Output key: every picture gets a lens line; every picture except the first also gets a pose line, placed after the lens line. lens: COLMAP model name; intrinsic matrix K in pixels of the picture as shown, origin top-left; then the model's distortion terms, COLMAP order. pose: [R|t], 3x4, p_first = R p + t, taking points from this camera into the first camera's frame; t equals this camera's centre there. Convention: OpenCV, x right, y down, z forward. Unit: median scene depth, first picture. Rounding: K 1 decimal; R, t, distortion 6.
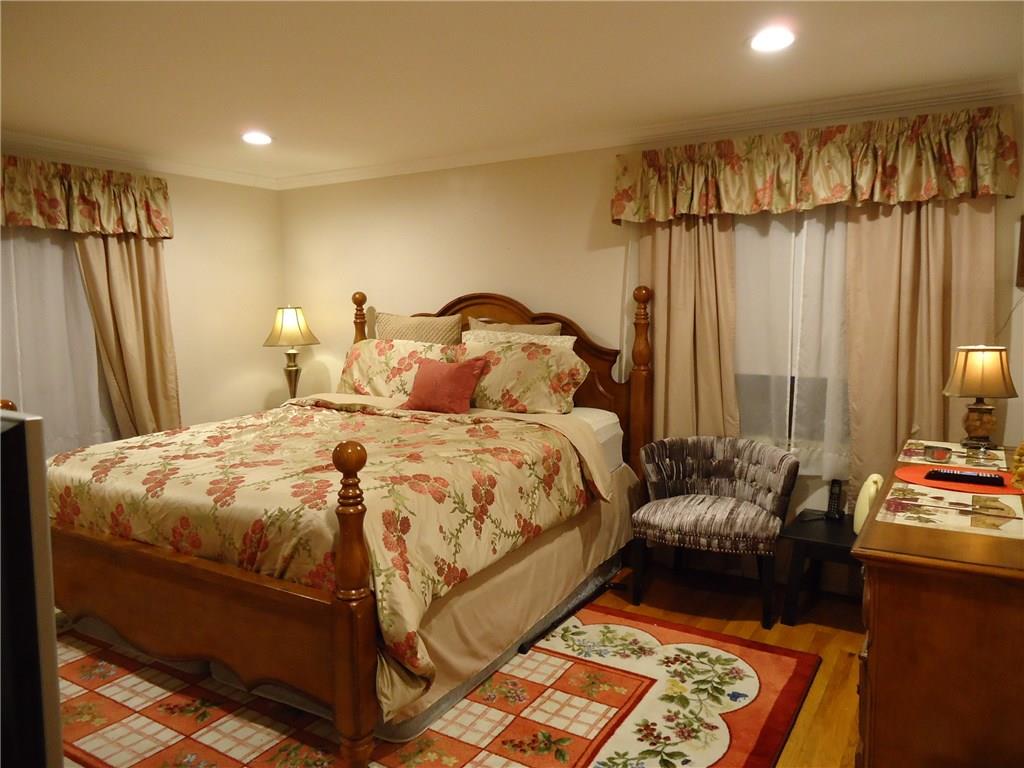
lens RADIAL K [[742.7, 0, 512.0], [0, 742.7, 384.0], [0, 0, 1]] dist [-0.011310, 0.002414]
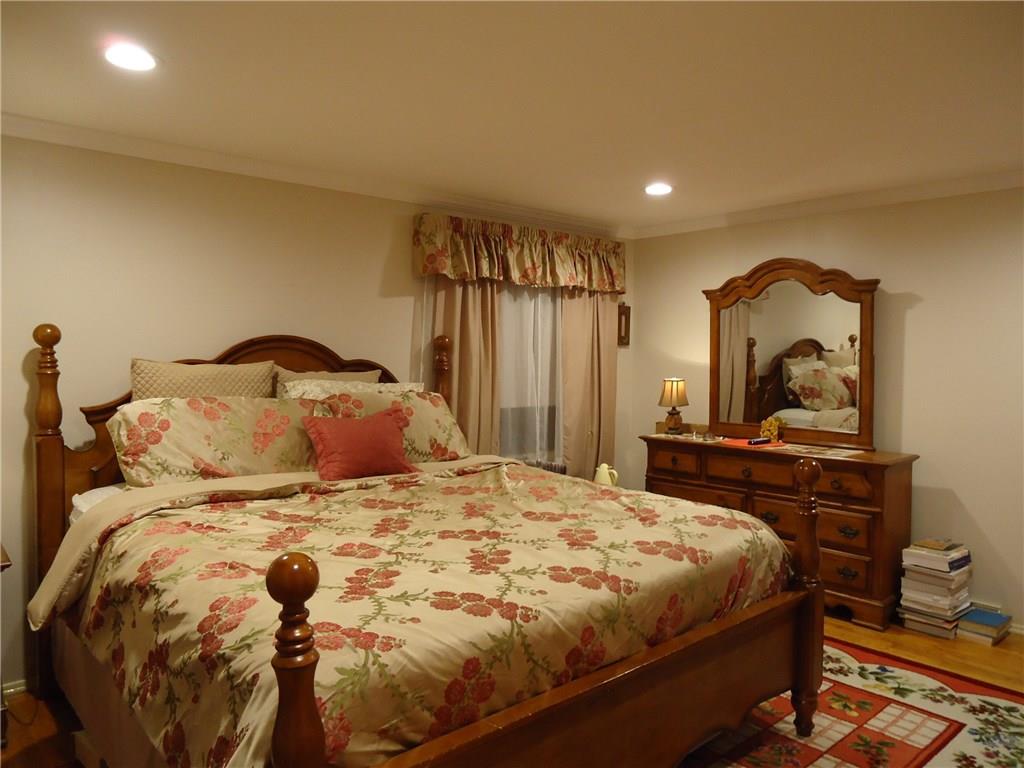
lens RADIAL K [[742.7, 0, 512.0], [0, 742.7, 384.0], [0, 0, 1]] dist [-0.011310, 0.002414]
pose [[0.297192, -0.030056, 0.954345, -0.880109], [0.088423, 0.996076, 0.003834, -0.057529], [-0.950715, 0.083247, 0.298683, 0.599113]]
